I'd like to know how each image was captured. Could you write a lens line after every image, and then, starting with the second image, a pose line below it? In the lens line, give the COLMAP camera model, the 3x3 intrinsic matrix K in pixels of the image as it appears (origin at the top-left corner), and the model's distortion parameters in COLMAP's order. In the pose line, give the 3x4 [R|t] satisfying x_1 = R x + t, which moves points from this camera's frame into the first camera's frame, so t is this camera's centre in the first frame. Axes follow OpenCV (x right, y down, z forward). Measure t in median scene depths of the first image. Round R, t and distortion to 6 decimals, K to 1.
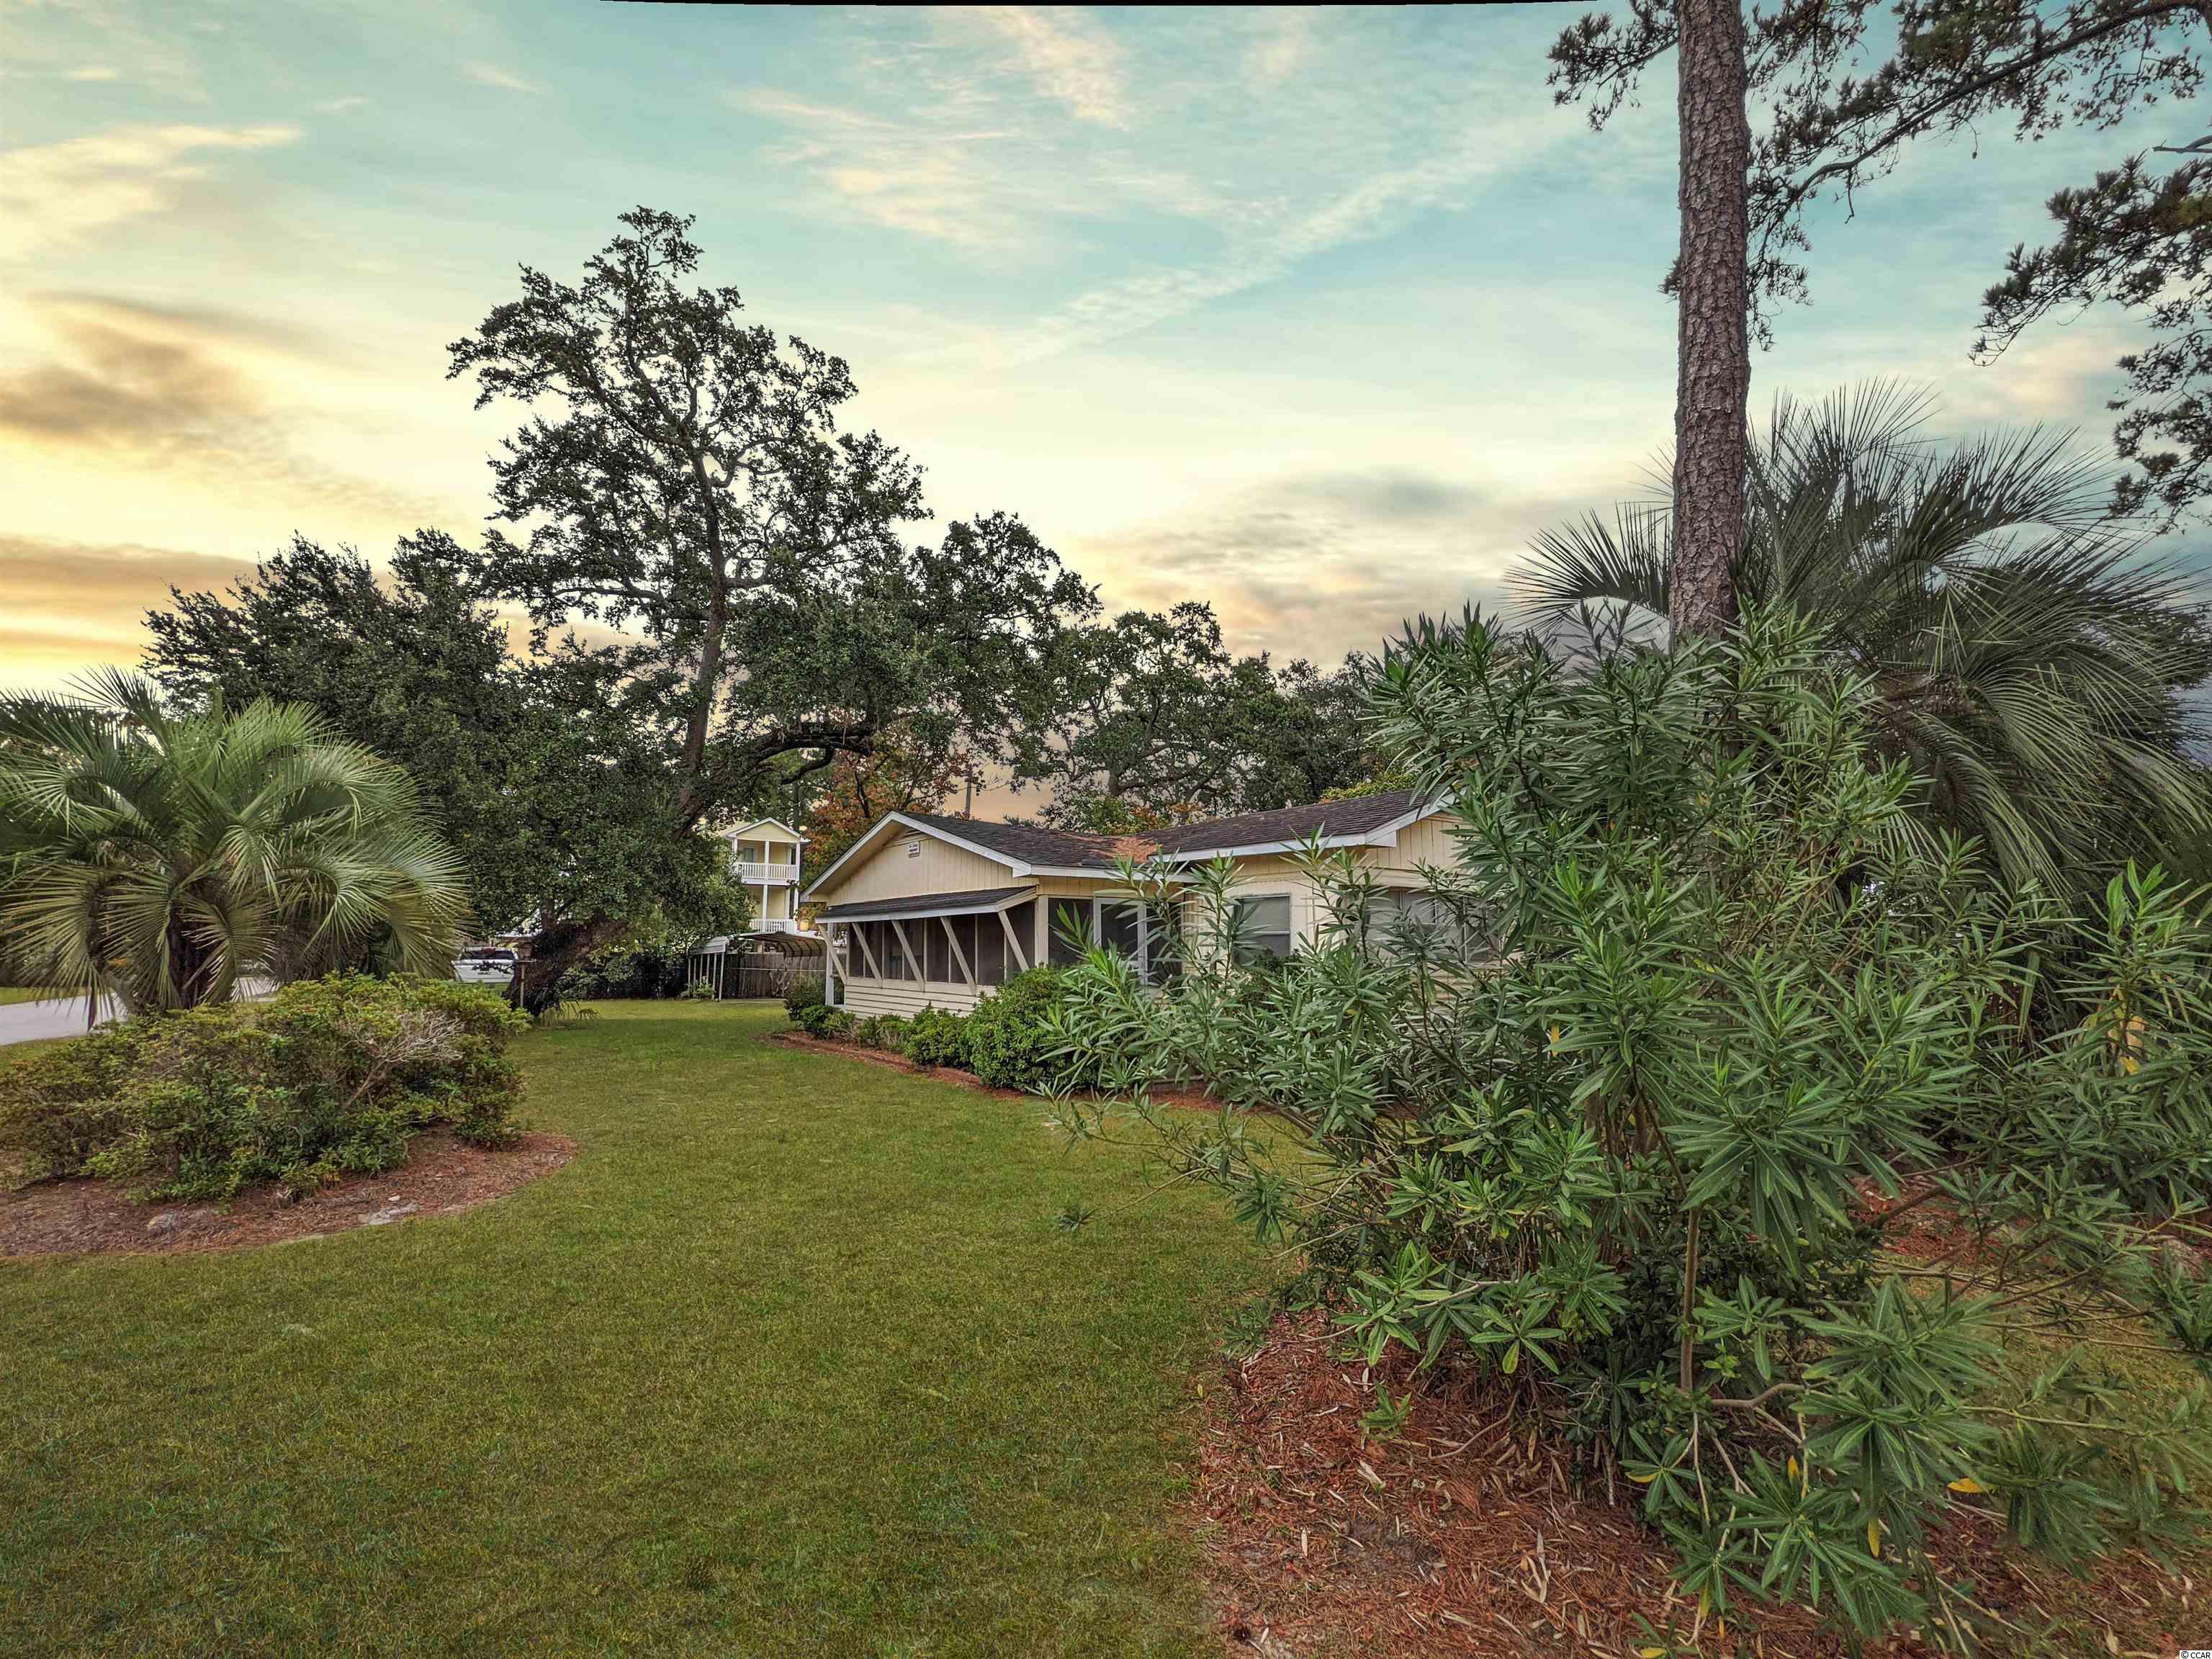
lens RADIAL K [[1037.0, 0, 1114.3], [0, 1037.0, 827.2], [0, 0, 1]] dist [0.000368, 0.000078]
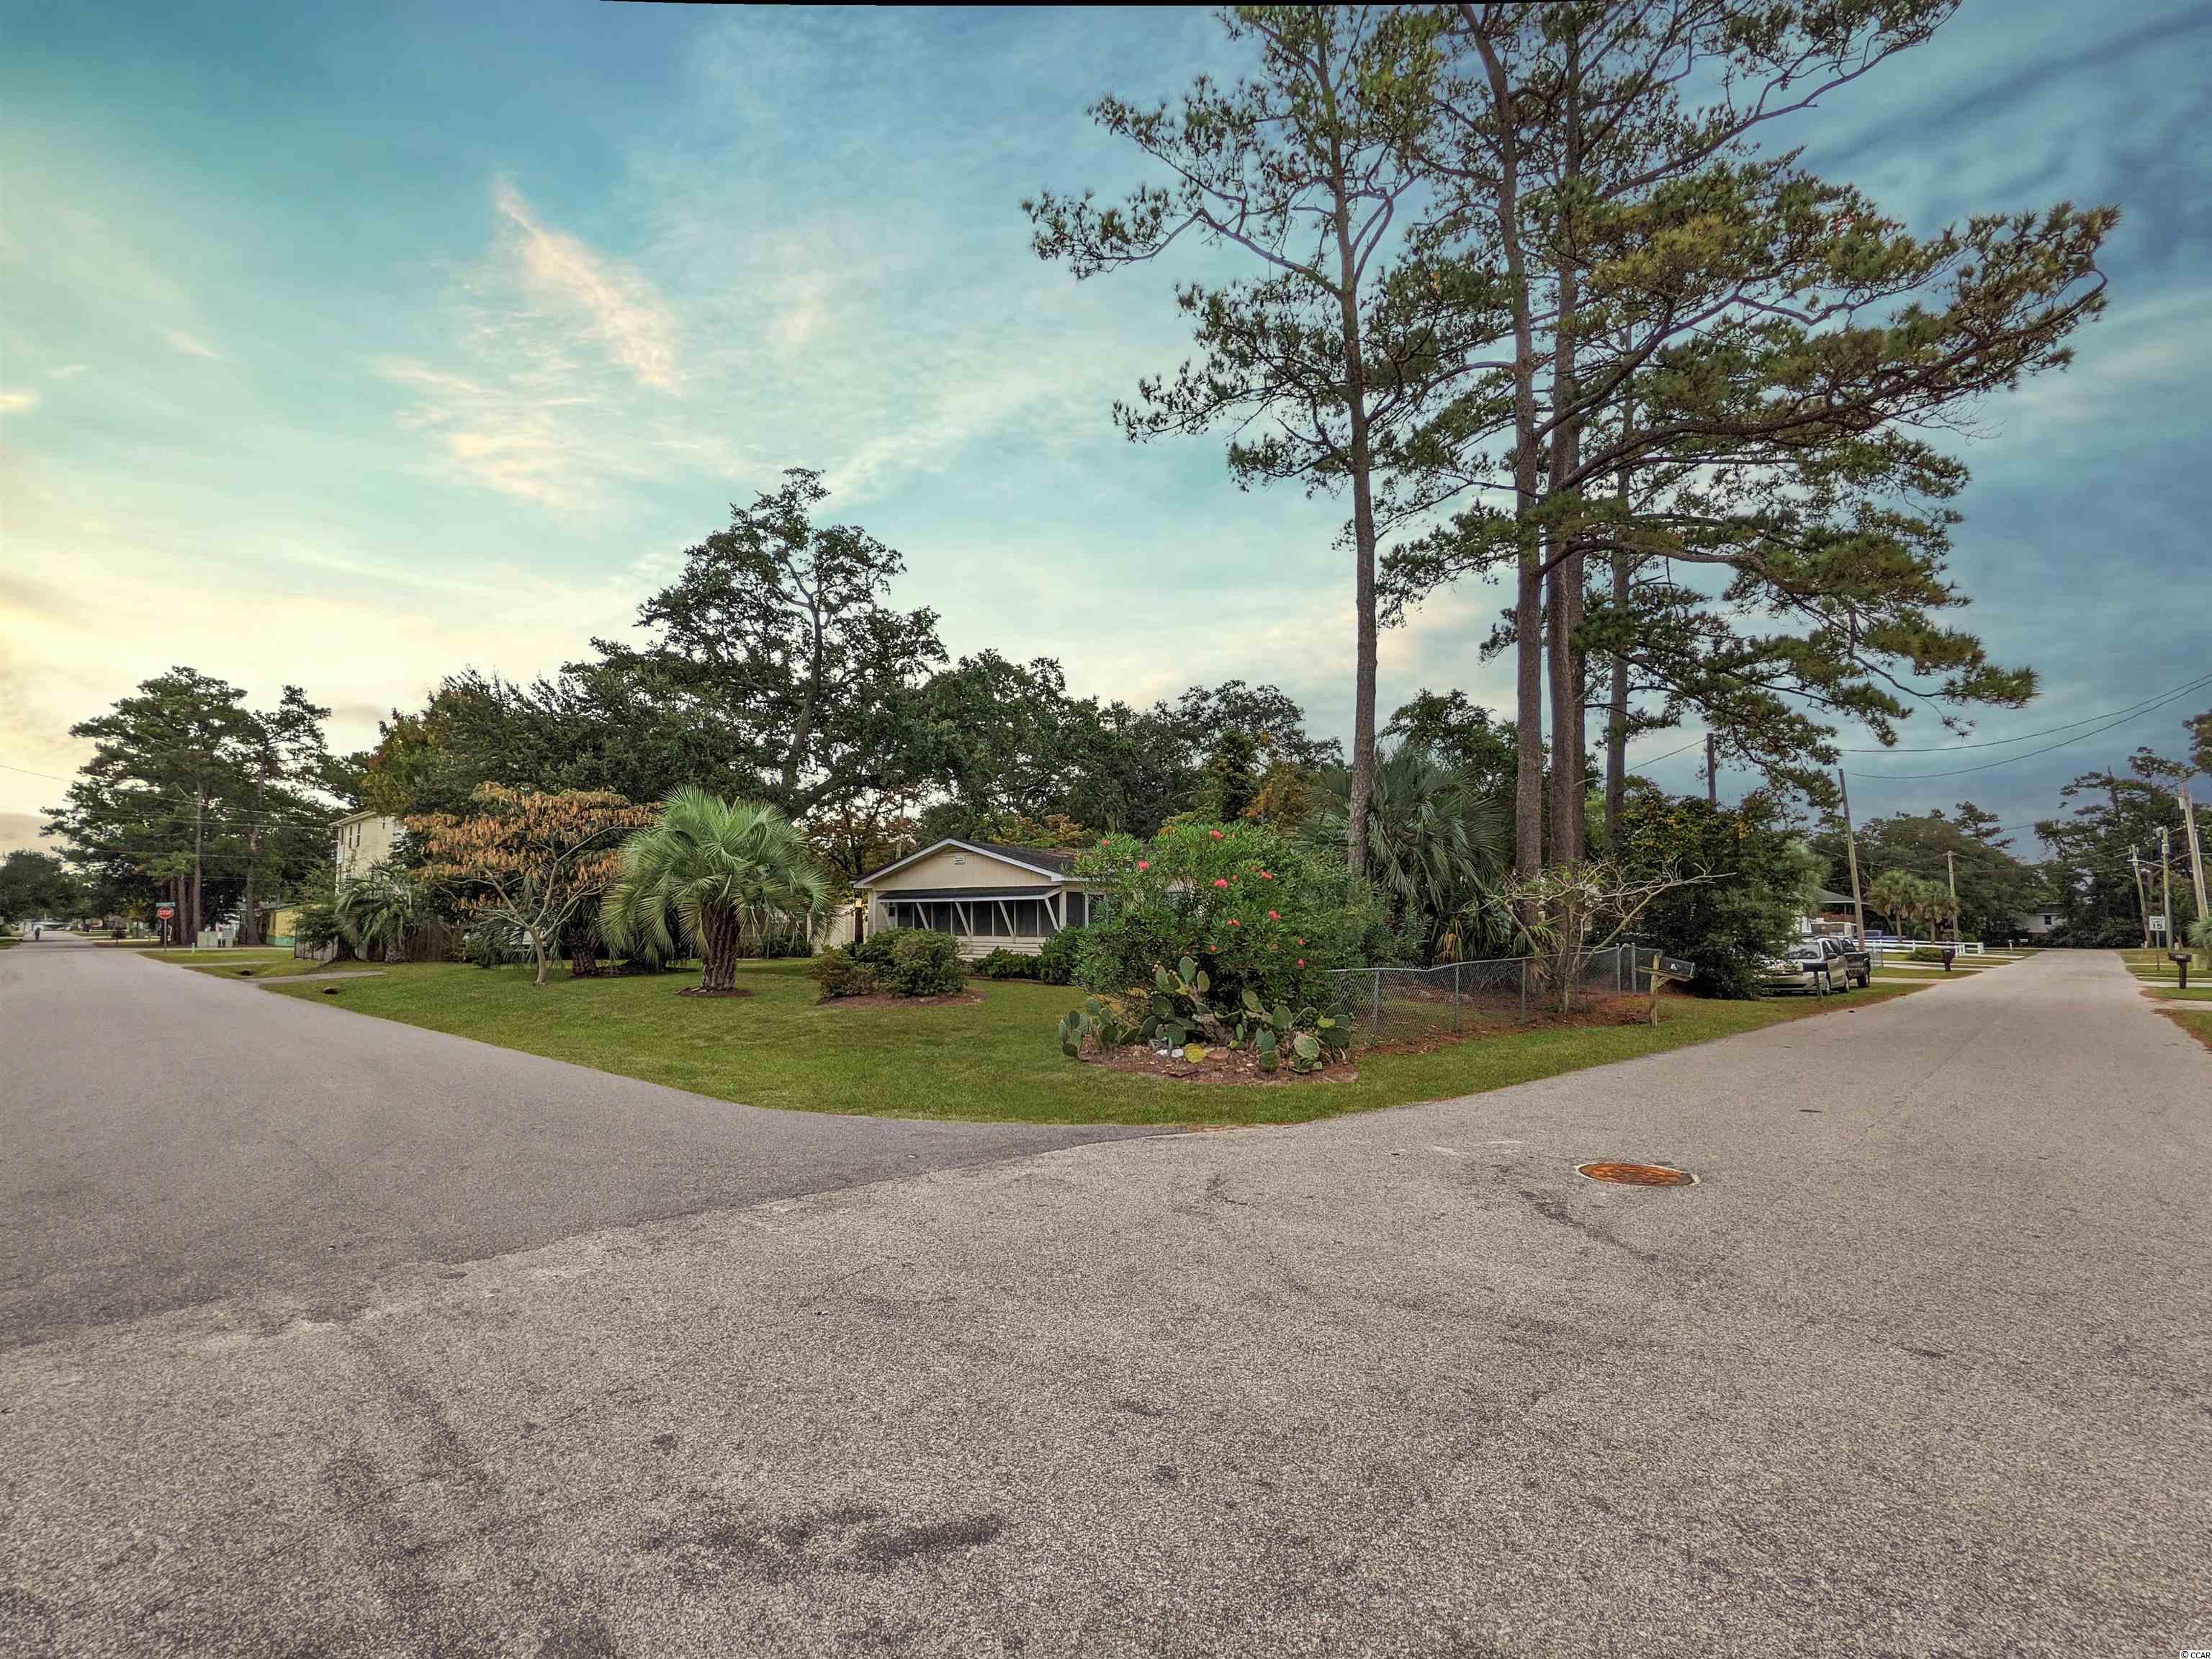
lens RADIAL K [[1037.0, 0, 1114.3], [0, 1037.0, 827.2], [0, 0, 1]] dist [0.000368, 0.000078]
pose [[0.970775, 0.018164, 0.239303, -0.336050], [-0.025115, 0.999346, 0.026033, -0.080605], [-0.238674, -0.031282, 0.970596, -0.694291]]
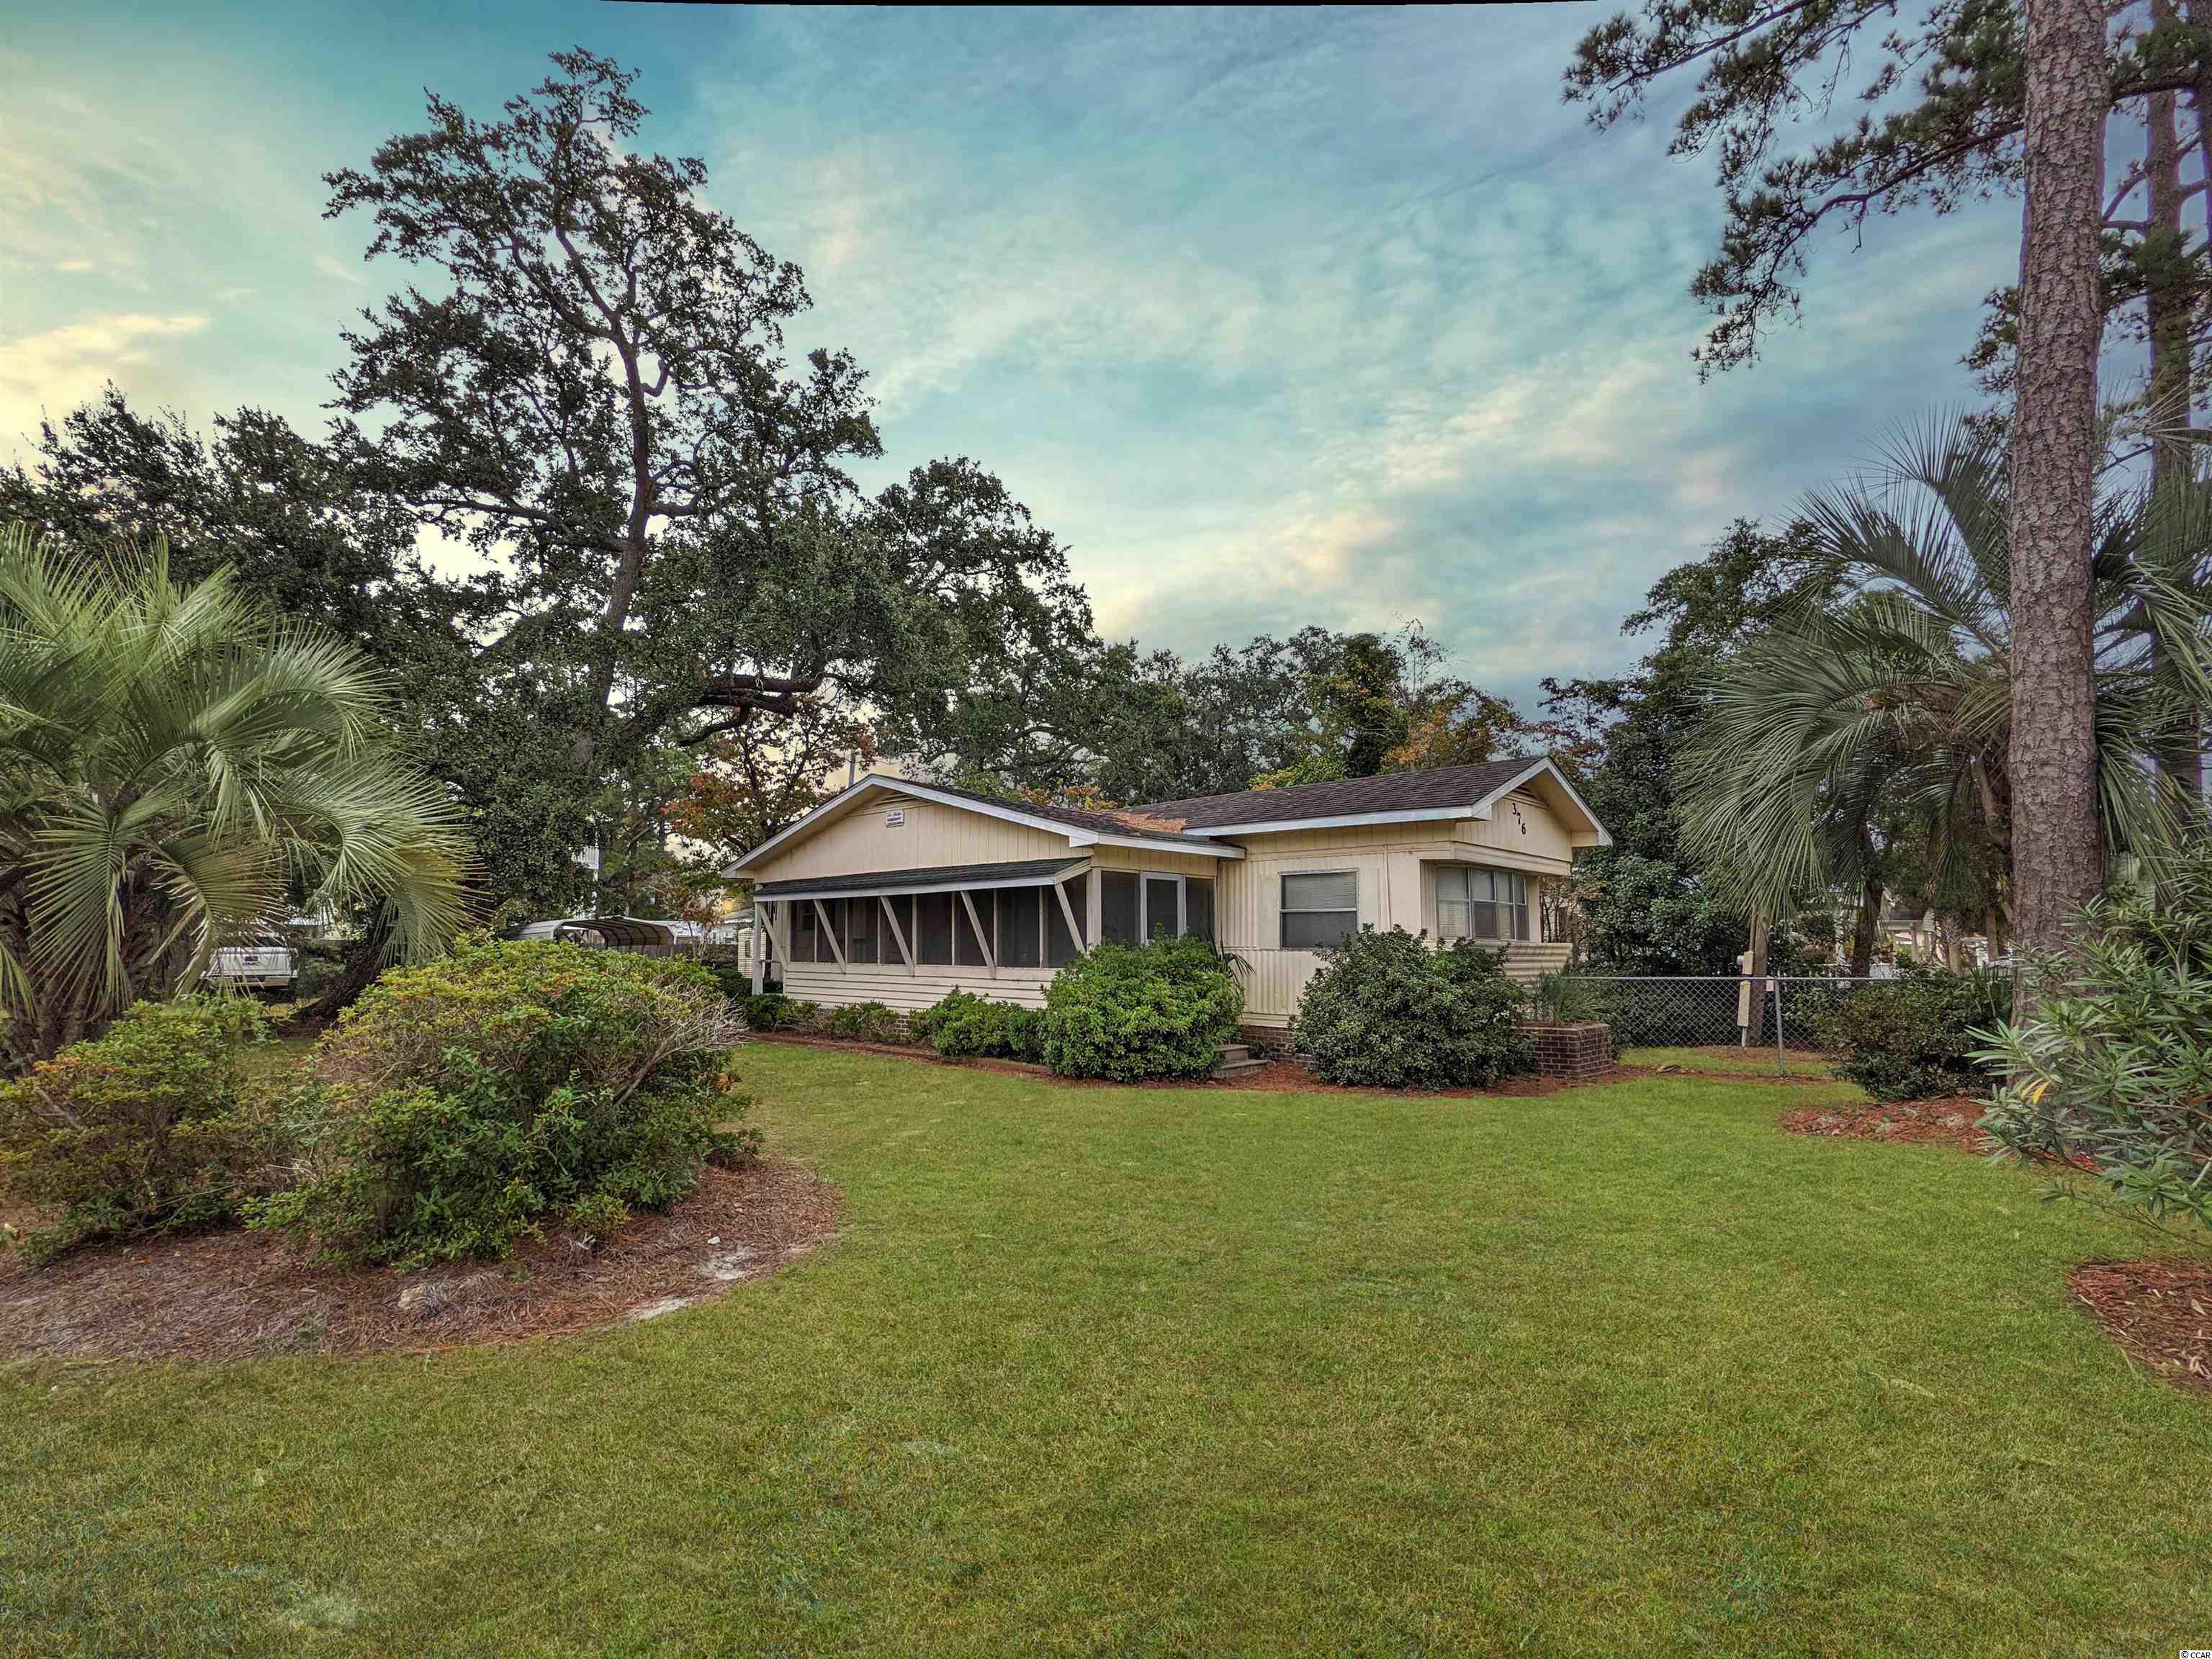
lens RADIAL K [[1035.0, 0, 1106.0], [0, 1035.0, 829.5], [0, 0, 1]] dist [0.001236, 0.000439]
pose [[0.977749, 0.023679, 0.208435, -0.188770], [-0.025224, 0.999671, 0.004757, 0.020698], [-0.208254, -0.009909, 0.978025, 0.078347]]
